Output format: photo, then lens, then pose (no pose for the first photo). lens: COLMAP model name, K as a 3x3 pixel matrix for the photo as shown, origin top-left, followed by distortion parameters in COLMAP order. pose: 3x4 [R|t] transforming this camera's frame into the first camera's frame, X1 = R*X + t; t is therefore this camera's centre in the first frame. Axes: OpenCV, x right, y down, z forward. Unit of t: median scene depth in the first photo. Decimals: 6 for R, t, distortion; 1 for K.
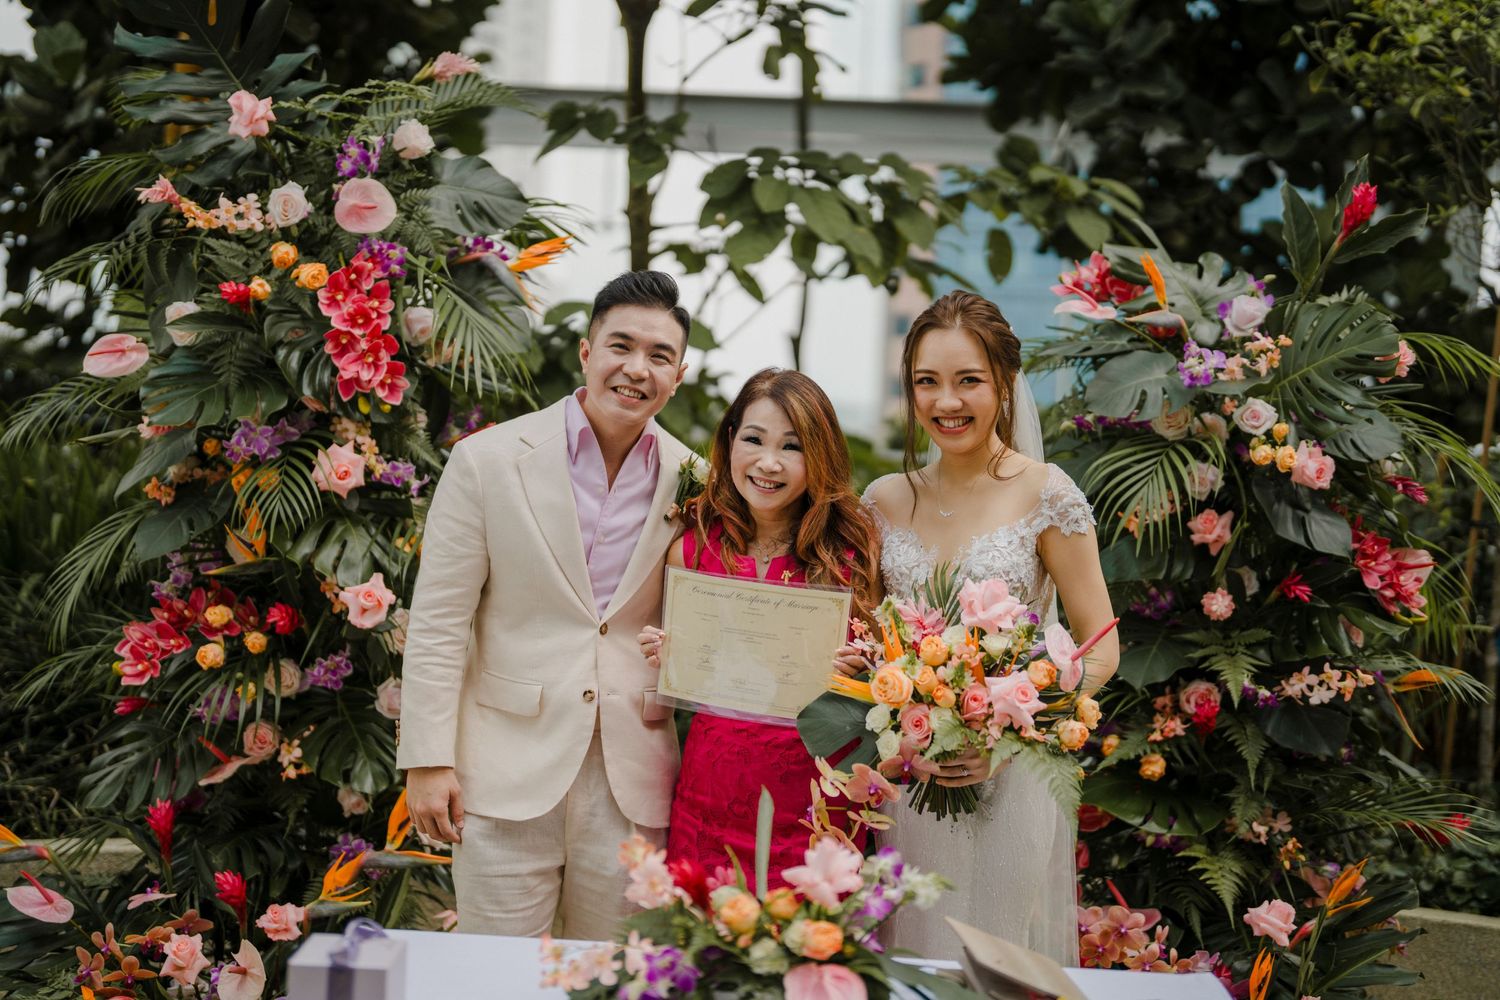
lens RADIAL K [[2057.7, 0, 760.8], [0, 2057.7, 484.9], [0, 0, 1]] dist [-0.114082, 0.841071]
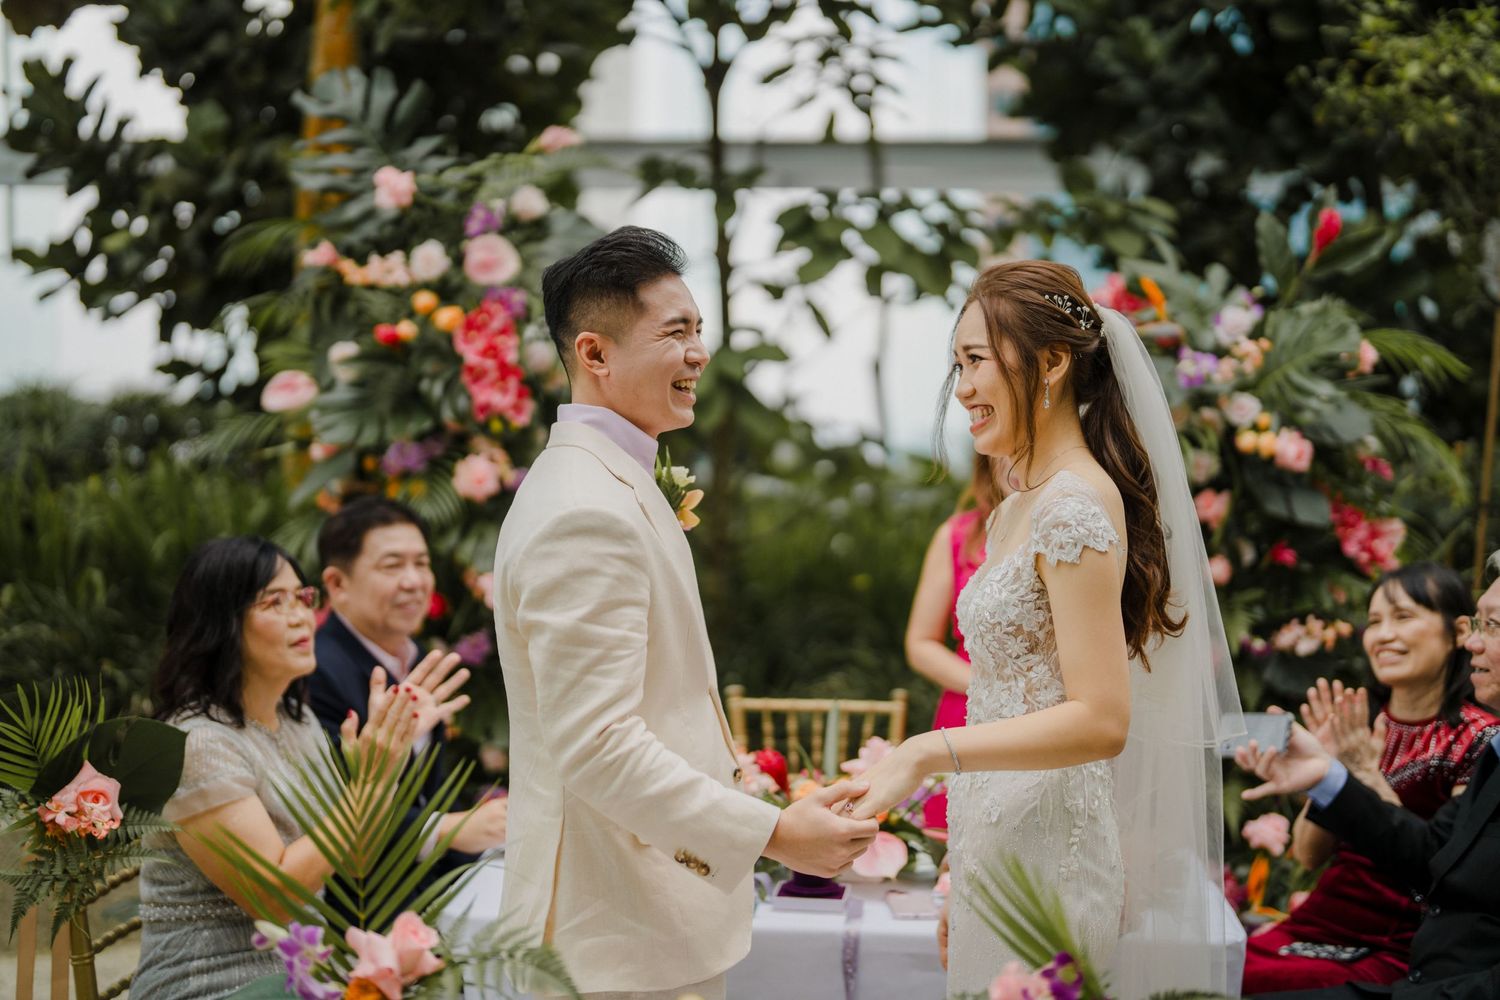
lens RADIAL K [[2093.1, 0, 750.0], [0, 2093.1, 500.0], [0, 0, 1]] dist [-0.132435, 0.840453]
pose [[0.998134, -0.031013, -0.052600, 0.018943], [0.030544, 0.999486, -0.009694, 0.021427], [0.052873, 0.008070, 0.998569, -0.212341]]
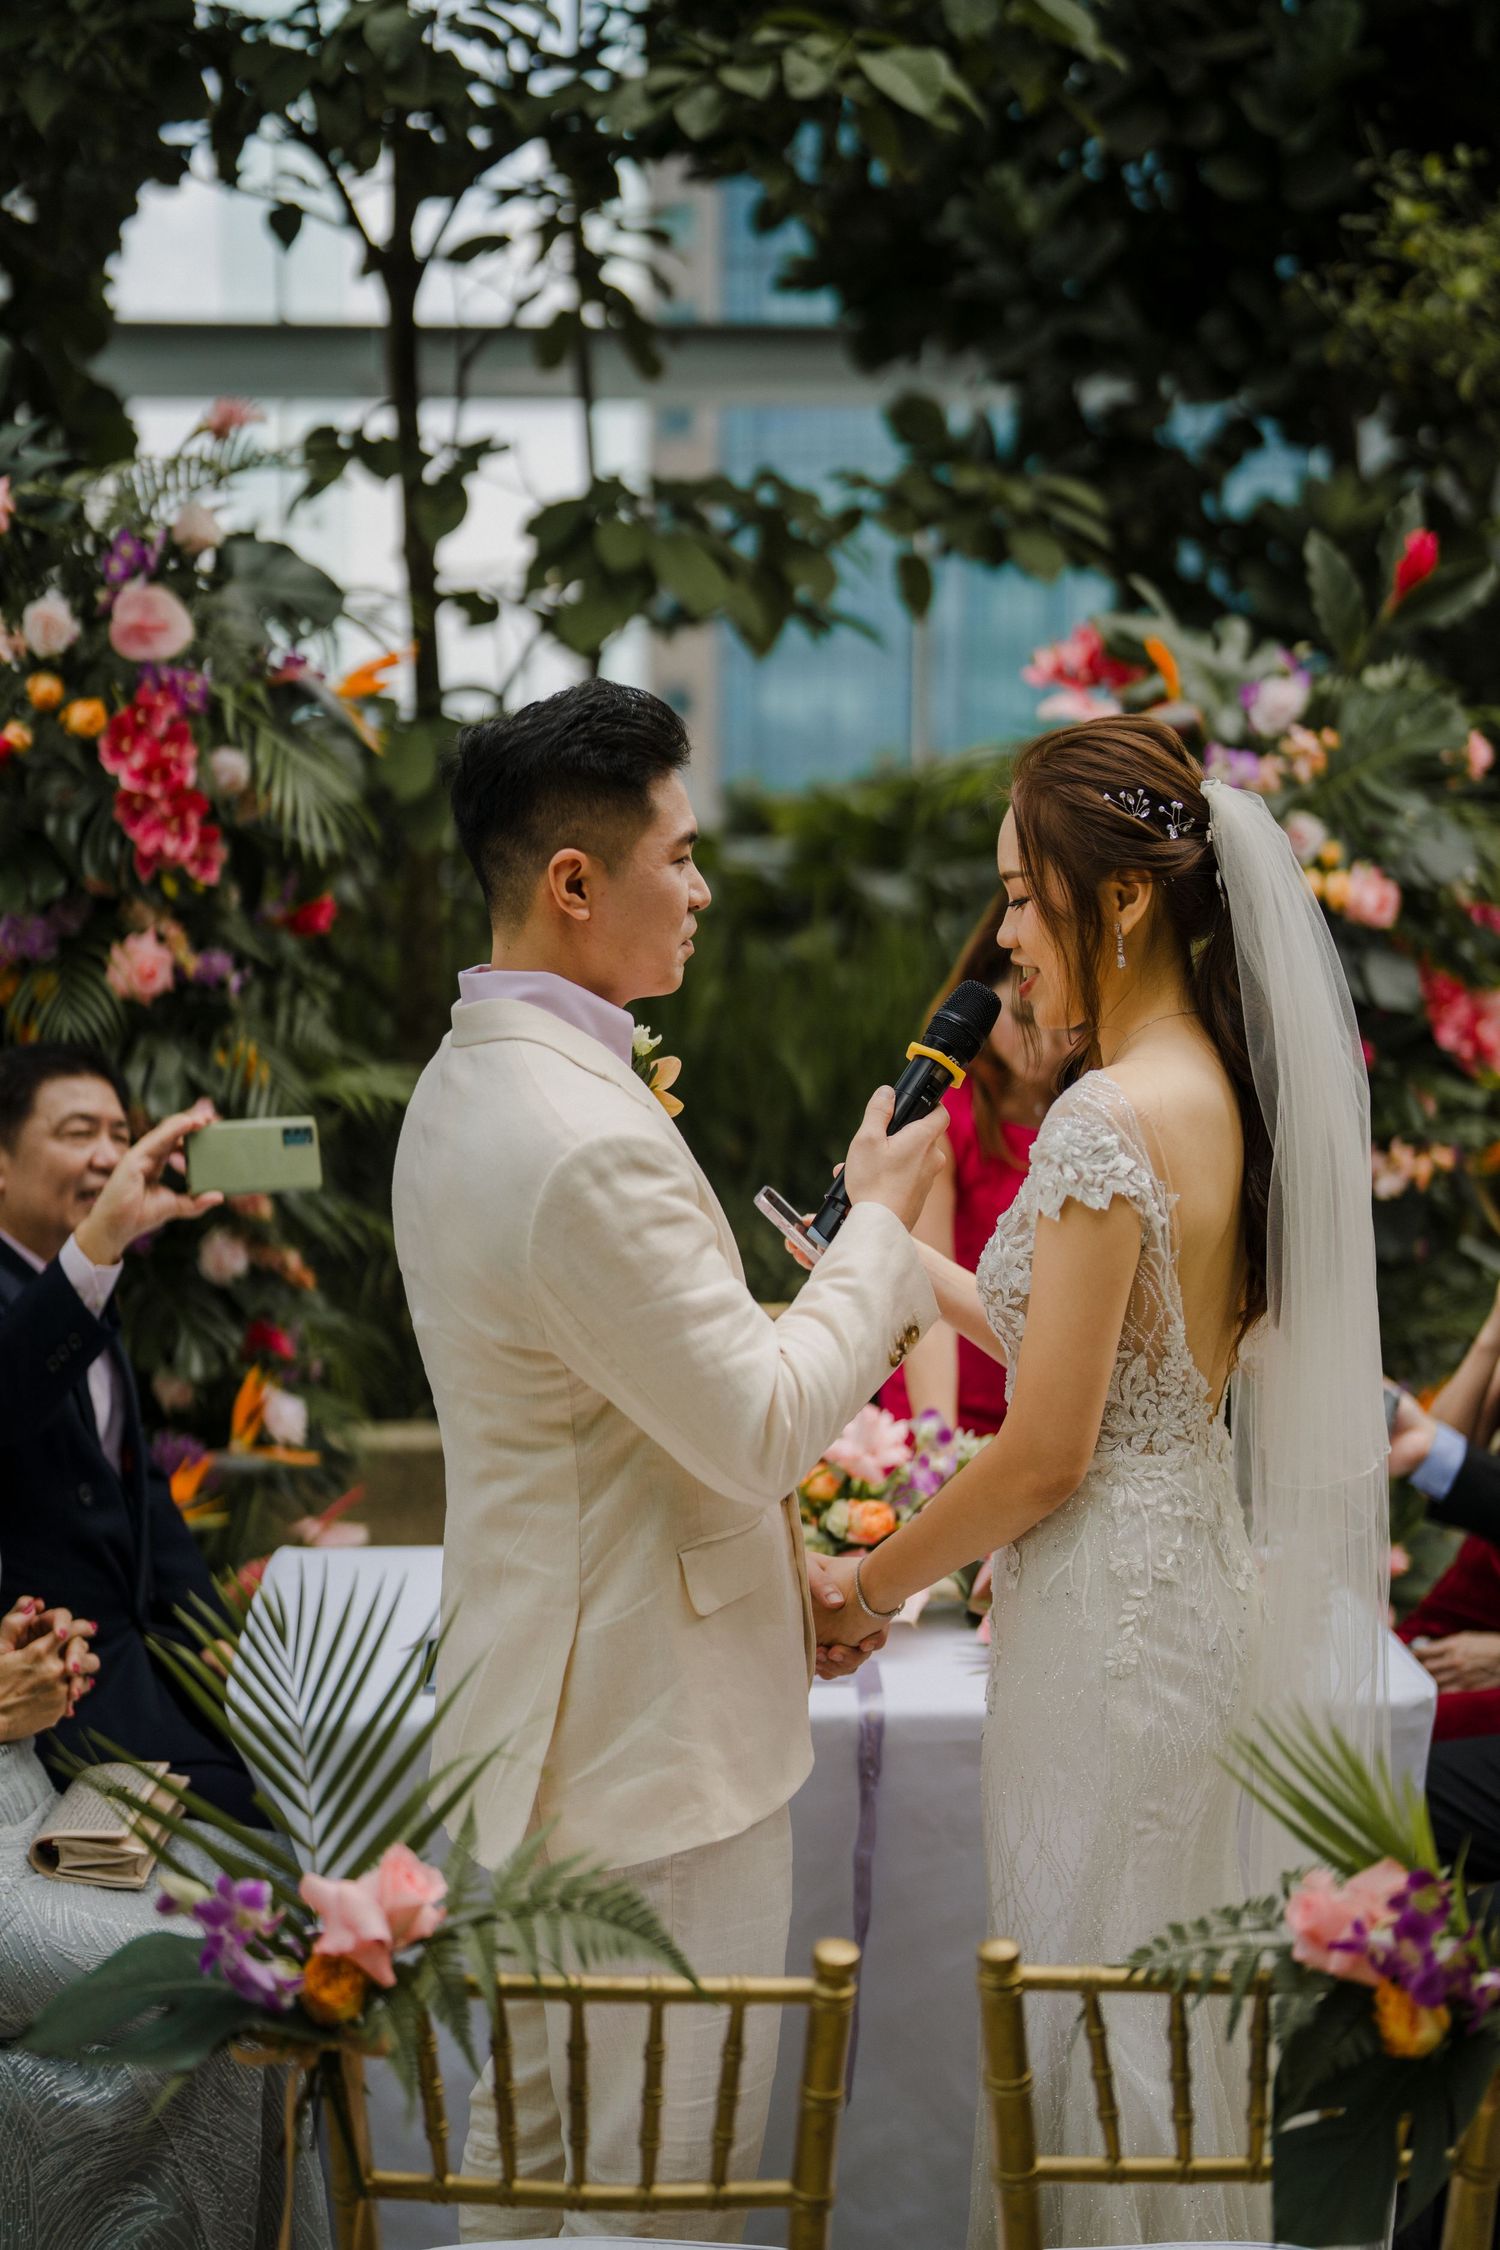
lens RADIAL K [[3139.6, 0, 714.9], [0, 3139.6, 1128.4], [0, 0, 1]] dist [-0.132435, 0.840453]
pose [[0.995421, -0.057802, 0.076129, -0.080516], [0.050804, 0.994568, 0.090853, -0.042635], [-0.080967, -0.086569, 0.992950, -0.187082]]
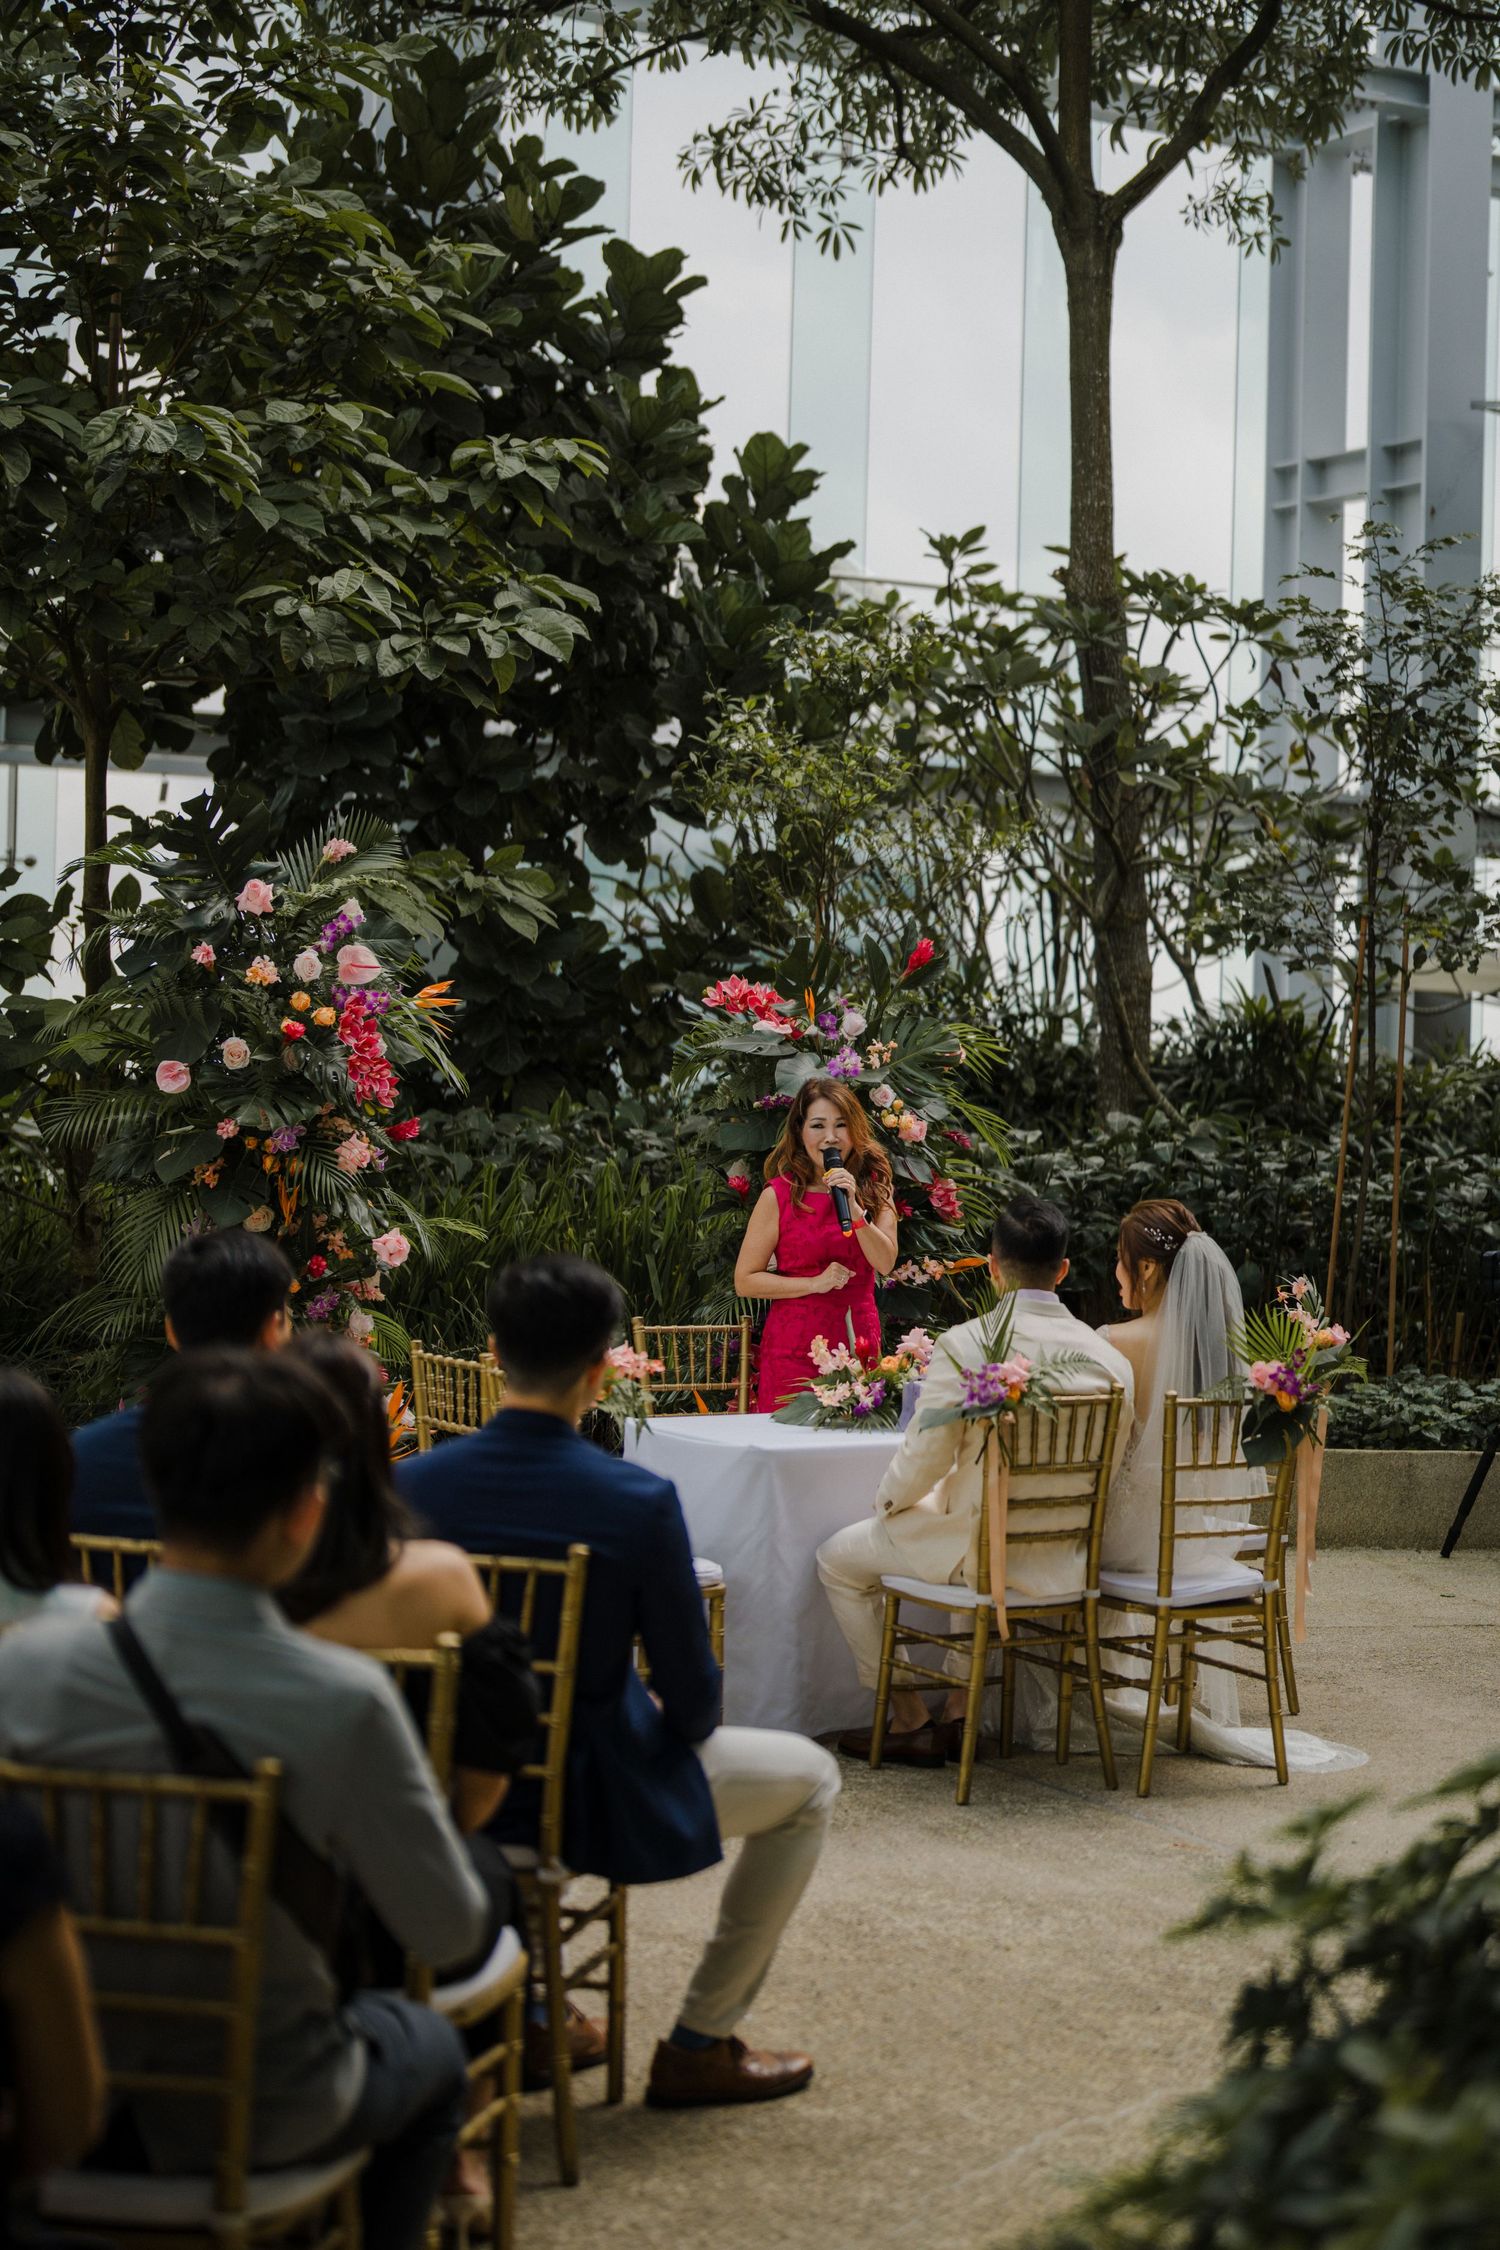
lens RADIAL K [[3228.9, 0, 712.0], [0, 3228.9, 1125.5], [0, 0, 1]] dist [-0.120630, 0.969052]
pose [[0.846558, -0.036619, 0.531035, -1.126719], [0.049374, 0.998732, -0.009840, 0.005719], [-0.530001, 0.034549, 0.847293, -0.953865]]
